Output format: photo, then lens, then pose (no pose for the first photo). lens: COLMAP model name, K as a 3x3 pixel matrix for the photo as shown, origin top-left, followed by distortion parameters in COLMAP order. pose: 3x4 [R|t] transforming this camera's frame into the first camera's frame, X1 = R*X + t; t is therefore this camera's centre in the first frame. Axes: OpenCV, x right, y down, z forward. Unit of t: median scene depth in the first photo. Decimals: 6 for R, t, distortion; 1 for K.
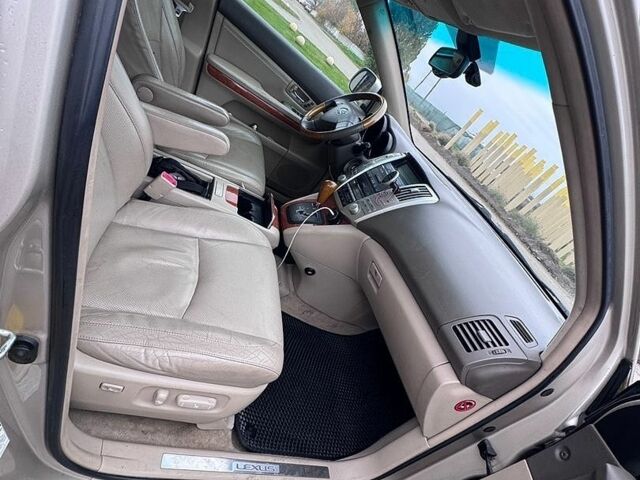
lens RADIAL K [[342.2, 0, 318.5], [0, 342.2, 234.9], [0, 0, 1]] dist [-0.001307, 0.000332]
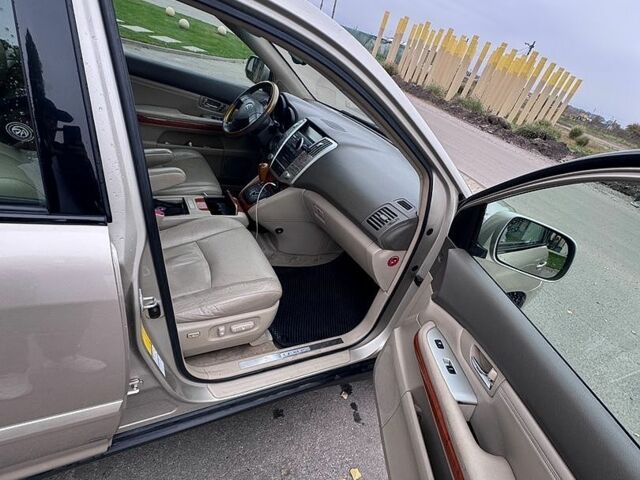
lens RADIAL K [[342.2, 0, 316.6], [0, 342.2, 240.4], [0, 0, 1]] dist [-0.001307, 0.000332]
pose [[0.903172, -0.429022, 0.014839, 0.074133], [0.423420, 0.896006, 0.133751, 0.023811], [-0.070678, -0.114517, 0.990904, -0.371806]]
